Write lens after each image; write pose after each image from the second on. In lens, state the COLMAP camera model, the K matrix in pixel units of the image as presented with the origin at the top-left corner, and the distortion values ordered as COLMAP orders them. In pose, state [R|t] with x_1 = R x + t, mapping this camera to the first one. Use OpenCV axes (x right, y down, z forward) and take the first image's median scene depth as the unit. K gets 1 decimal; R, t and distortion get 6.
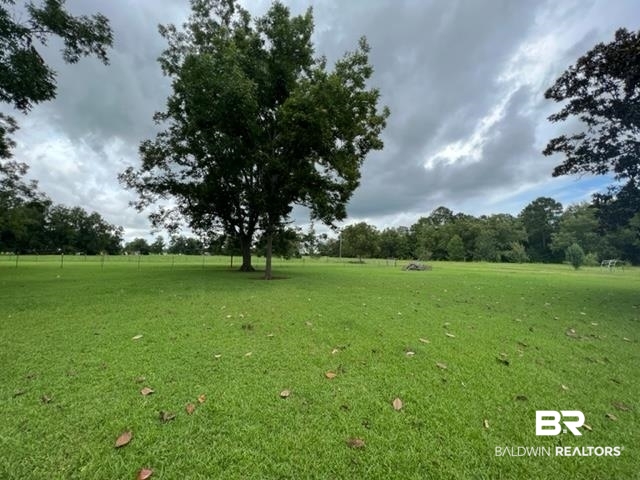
lens RADIAL K [[258.0, 0, 317.1], [0, 258.0, 239.7], [0, 0, 1]] dist [-0.000836, 0.000040]
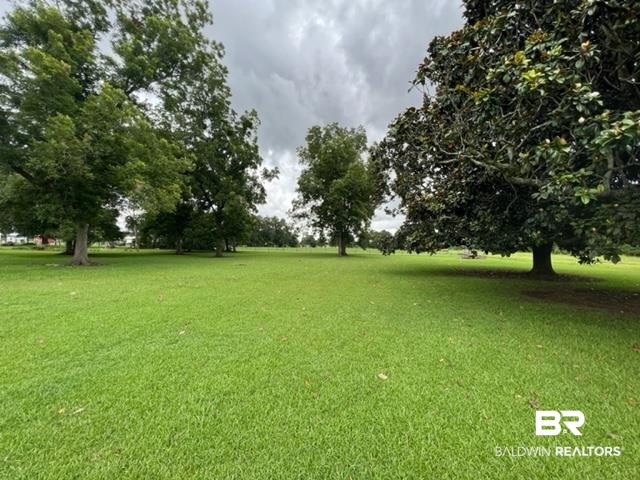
lens RADIAL K [[258.0, 0, 317.1], [0, 258.0, 239.7], [0, 0, 1]] dist [-0.000836, 0.000040]
pose [[0.832549, -0.015004, -0.553749, 0.175928], [0.030636, 0.999350, 0.018983, -0.008362], [0.553104, -0.032769, 0.832467, -0.184722]]
